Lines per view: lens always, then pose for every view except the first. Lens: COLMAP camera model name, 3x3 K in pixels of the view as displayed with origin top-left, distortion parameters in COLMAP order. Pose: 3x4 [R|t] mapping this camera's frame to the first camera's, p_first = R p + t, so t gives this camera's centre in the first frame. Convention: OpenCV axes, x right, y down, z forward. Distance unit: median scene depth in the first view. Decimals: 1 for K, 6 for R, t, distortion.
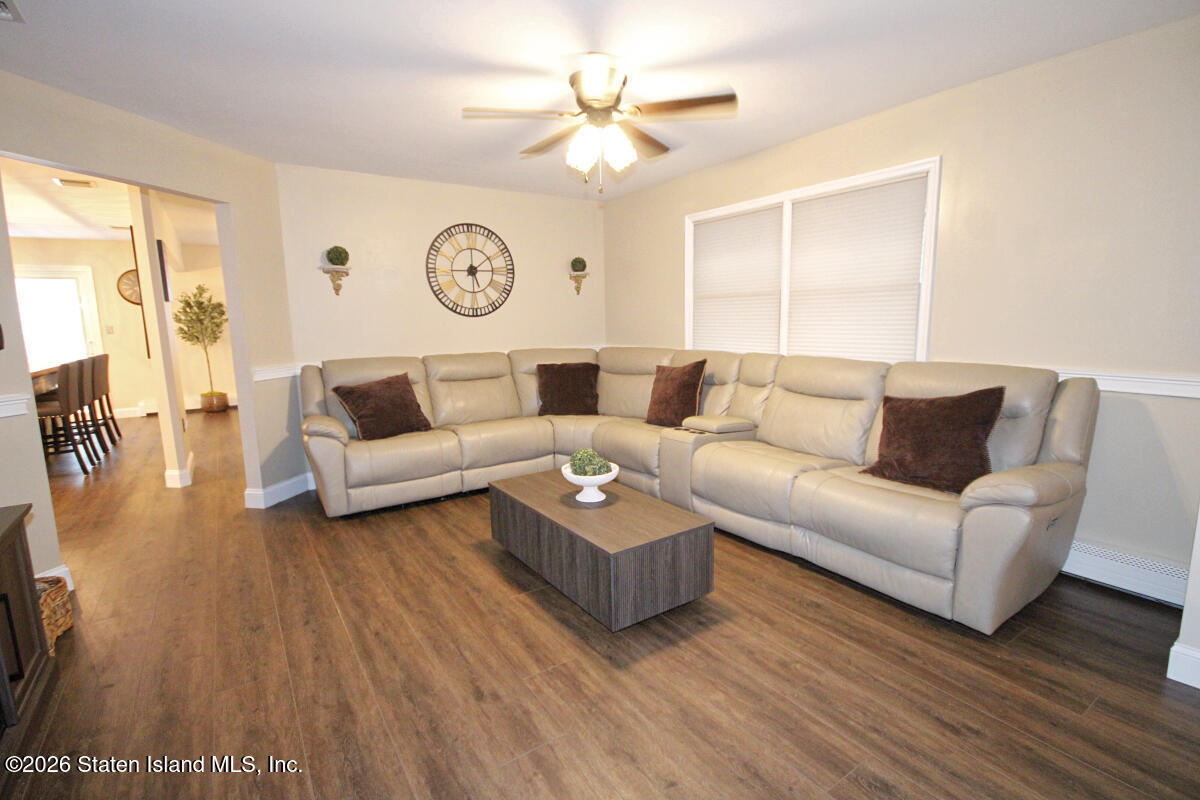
lens RADIAL K [[569.9, 0, 600.0], [0, 569.9, 400.0], [0, 0, 1]] dist [0.004017, -0.008400]
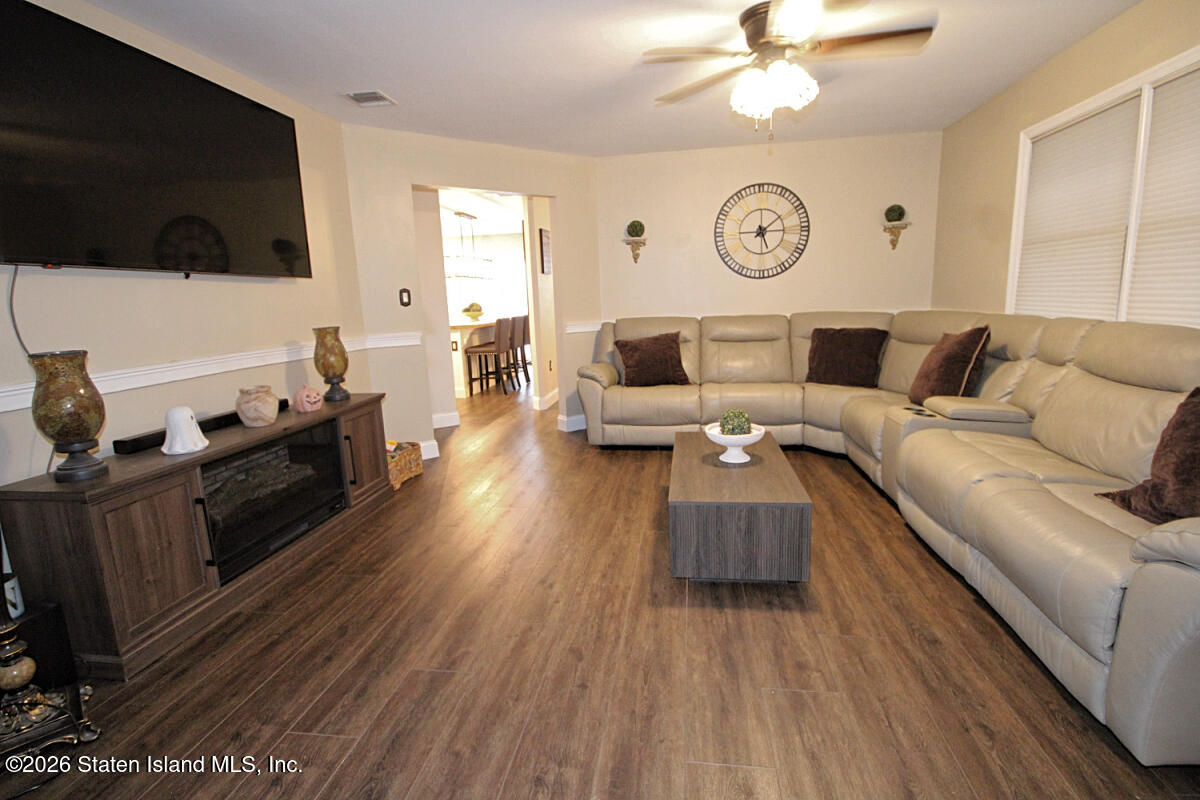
lens RADIAL K [[589.3, 0, 600.0], [0, 589.3, 400.0], [0, 0, 1]] dist [0.000101, 0.000998]
pose [[0.728770, 0.109827, -0.675894, 0.343981], [-0.077145, 0.993938, 0.078326, 0.006088], [0.680399, -0.004940, 0.732825, 0.067849]]
